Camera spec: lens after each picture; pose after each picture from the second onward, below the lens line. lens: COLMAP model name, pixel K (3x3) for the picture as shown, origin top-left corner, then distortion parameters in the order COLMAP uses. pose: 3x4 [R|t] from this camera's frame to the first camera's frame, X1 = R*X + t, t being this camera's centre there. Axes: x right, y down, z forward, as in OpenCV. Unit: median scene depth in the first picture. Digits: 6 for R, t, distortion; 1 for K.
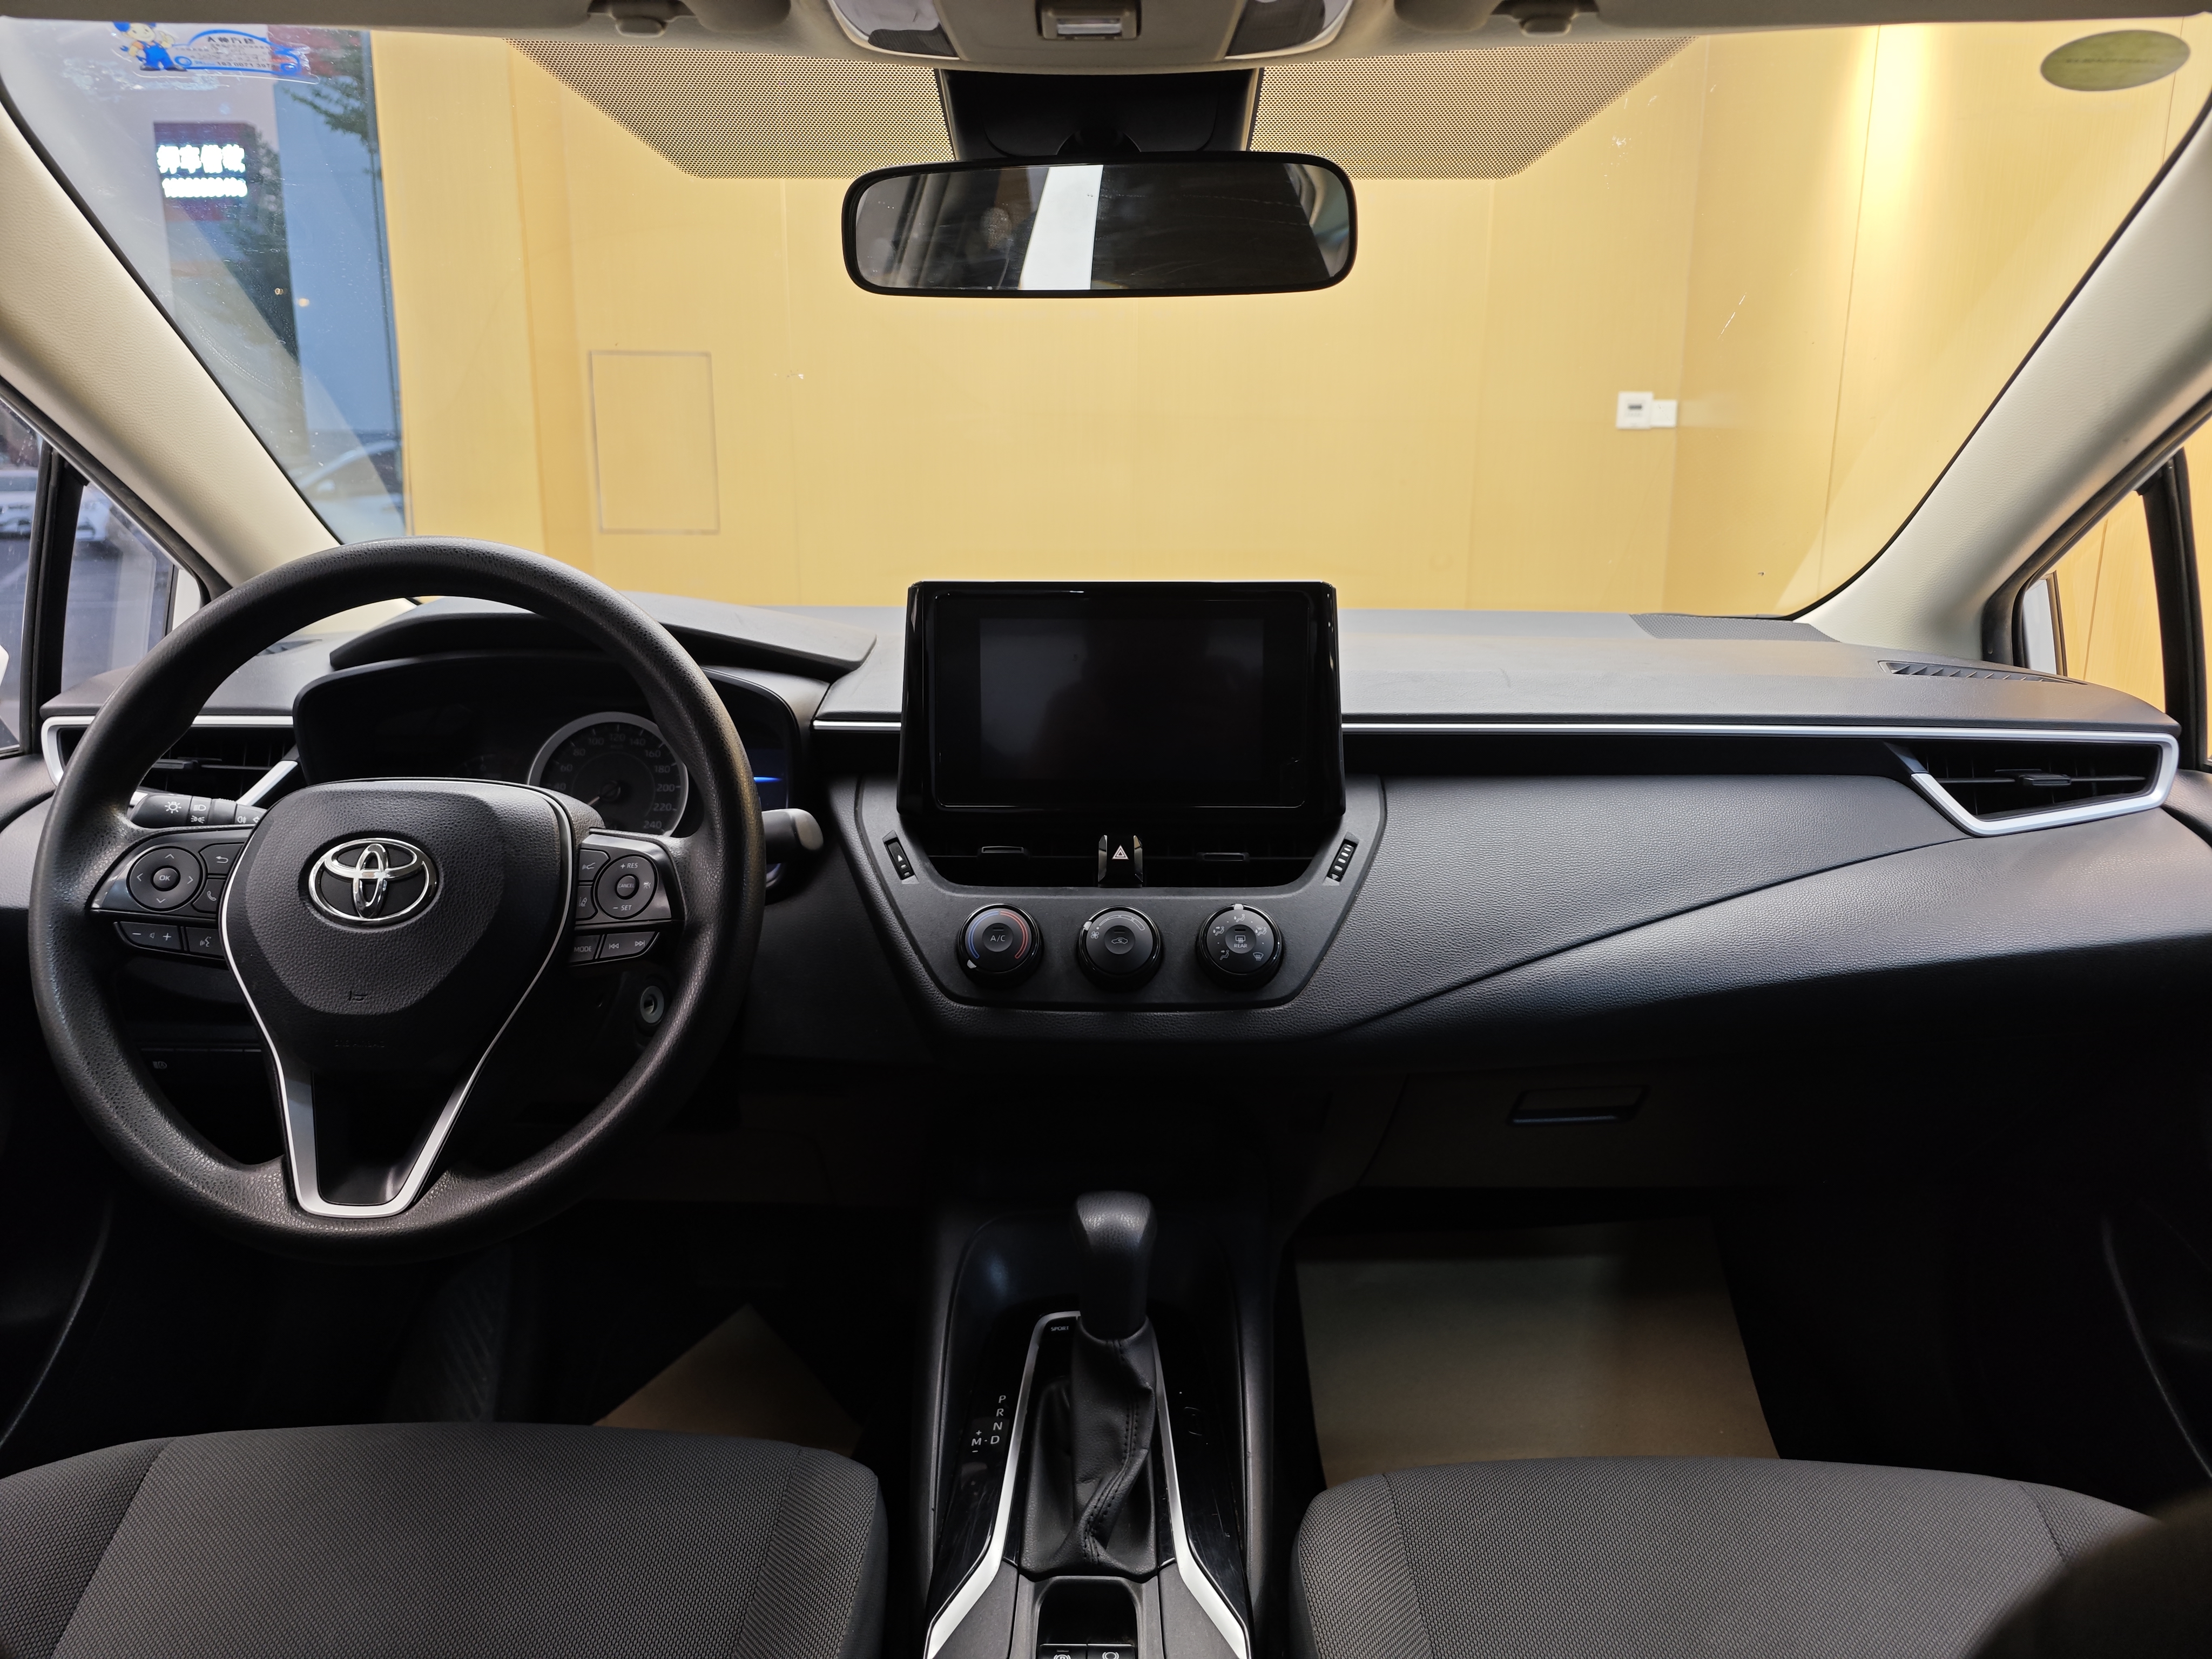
lens RADIAL K [[1494.4, 0, 1108.6], [0, 1494.4, 819.6], [0, 0, 1]] dist [0.026247, -0.031259]
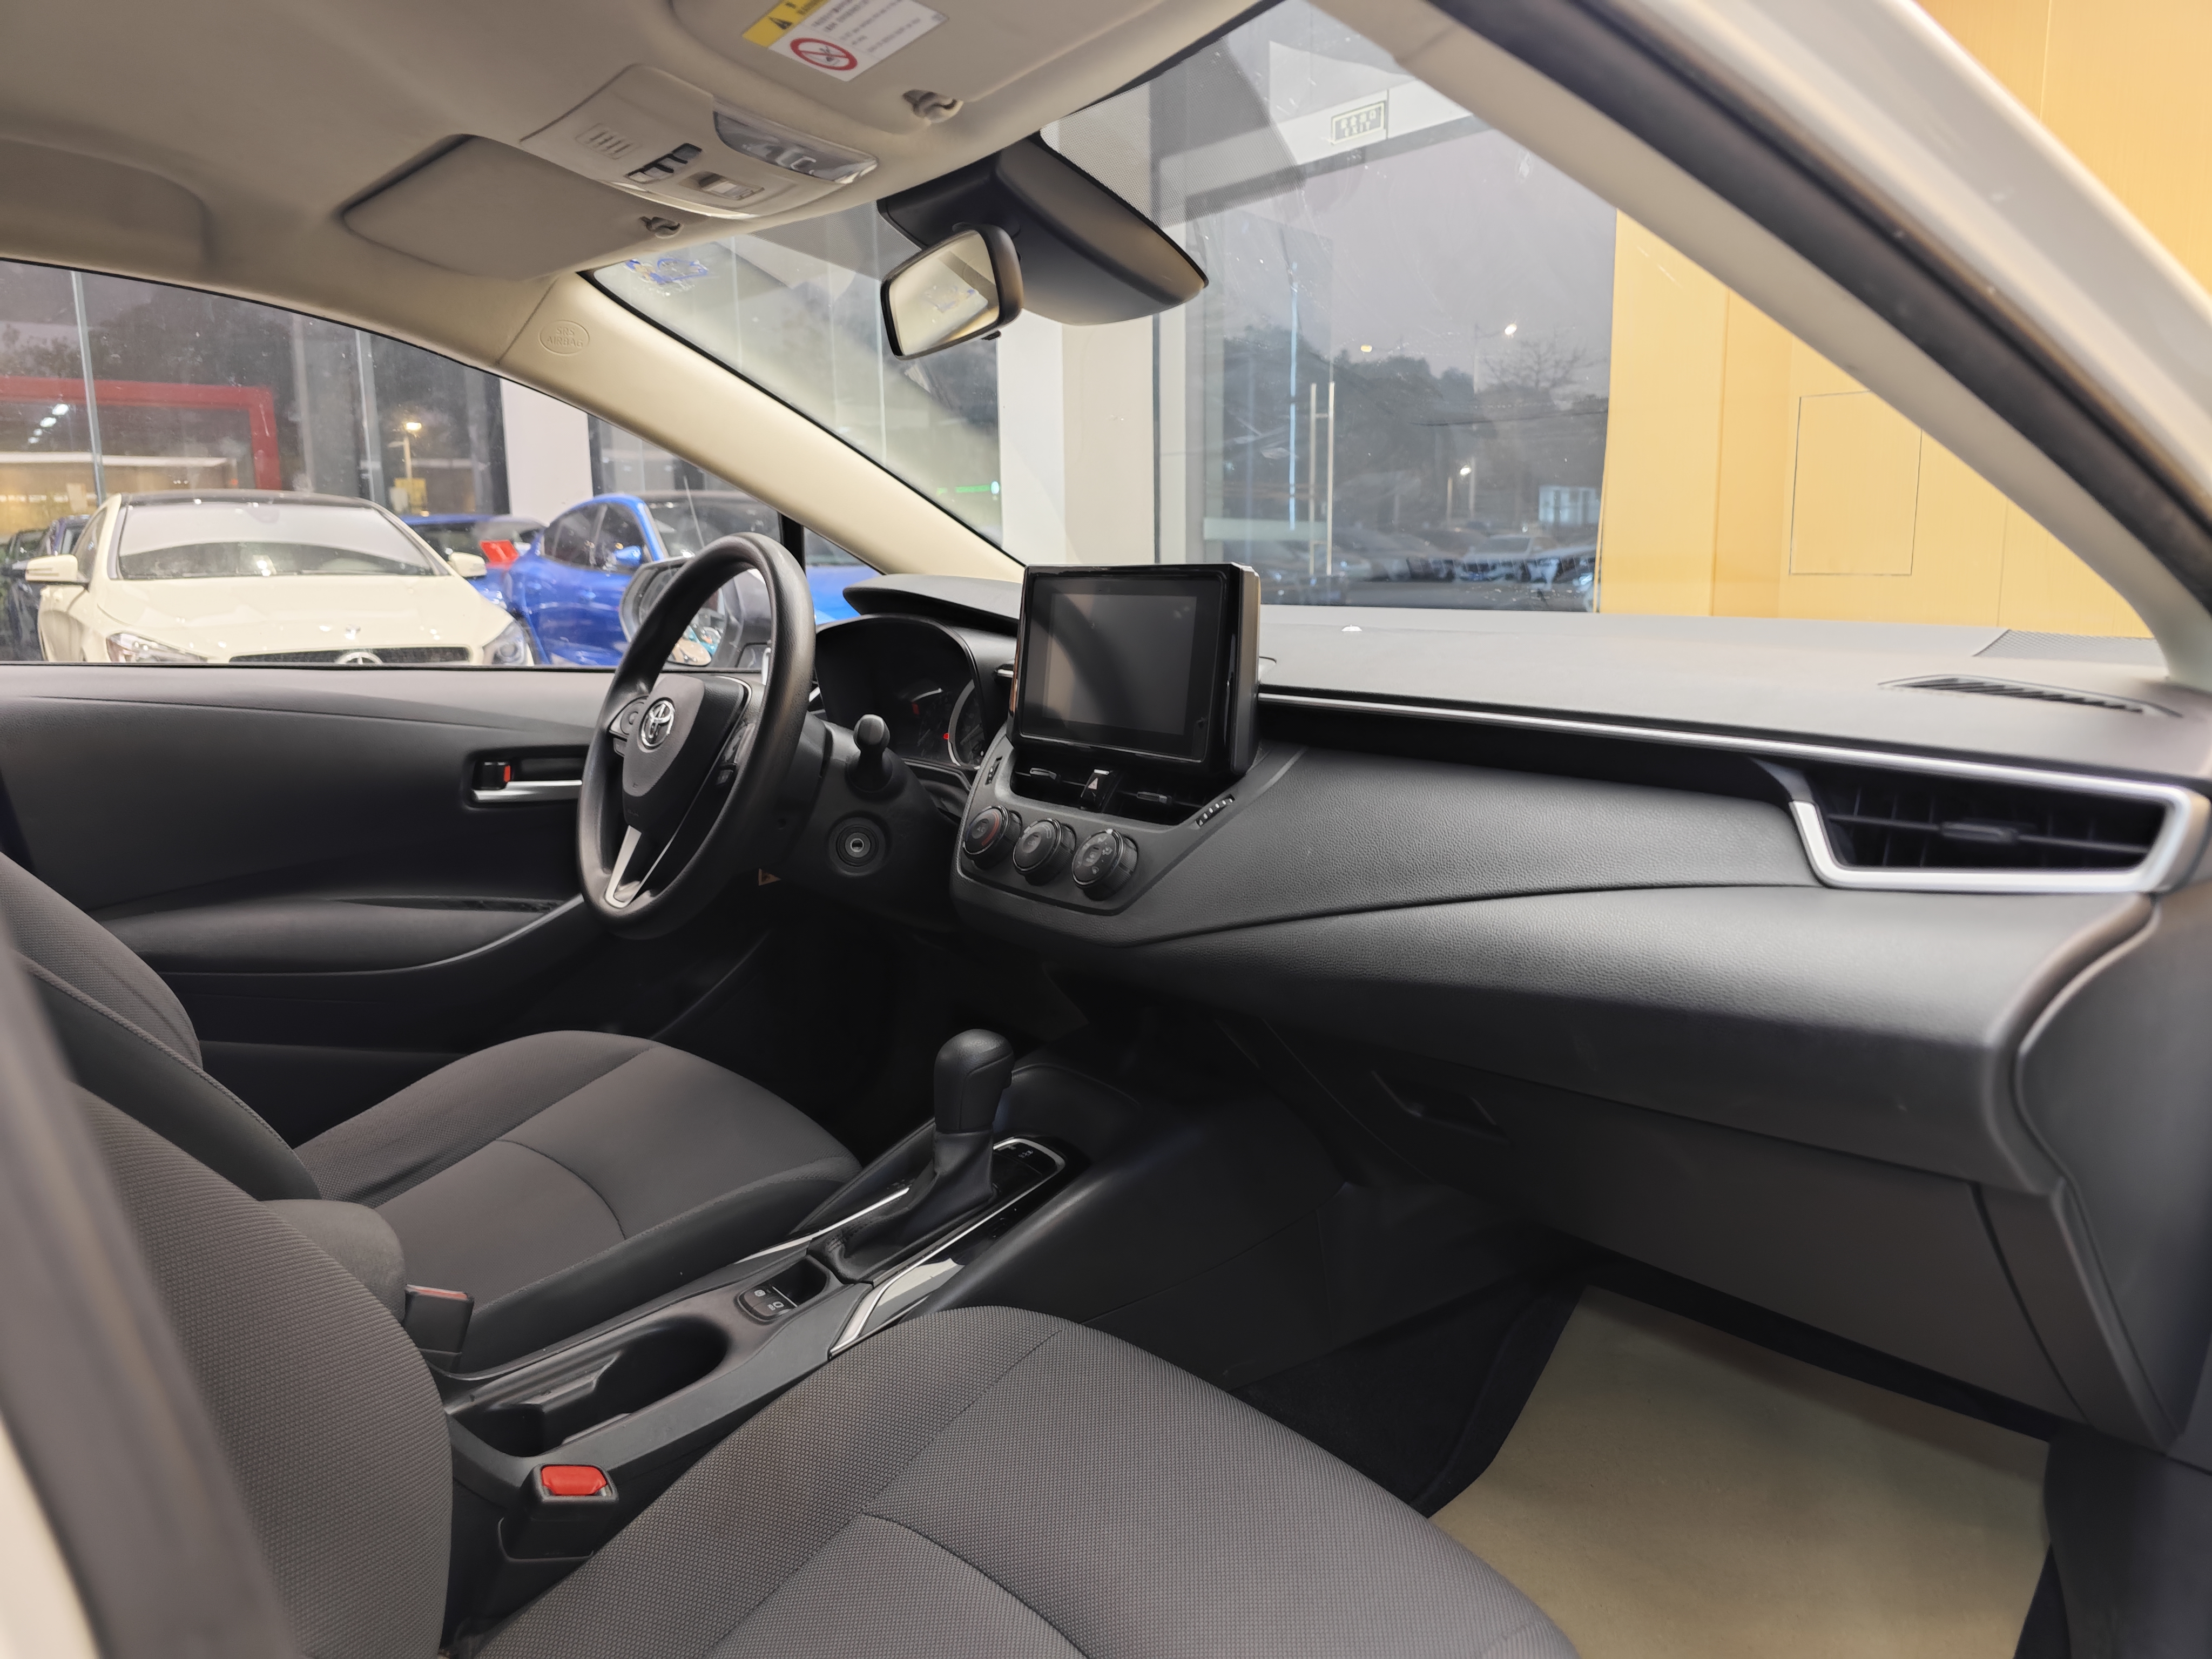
lens RADIAL K [[1498.6, 0, 1118.3], [0, 1498.6, 822.7], [0, 0, 1]] dist [0.035759, -0.045486]
pose [[0.625626, 0.124125, -0.770186, 1.026101], [-0.152322, 0.987695, 0.035447, 0.007303], [0.765108, 0.095140, 0.636834, 0.249501]]
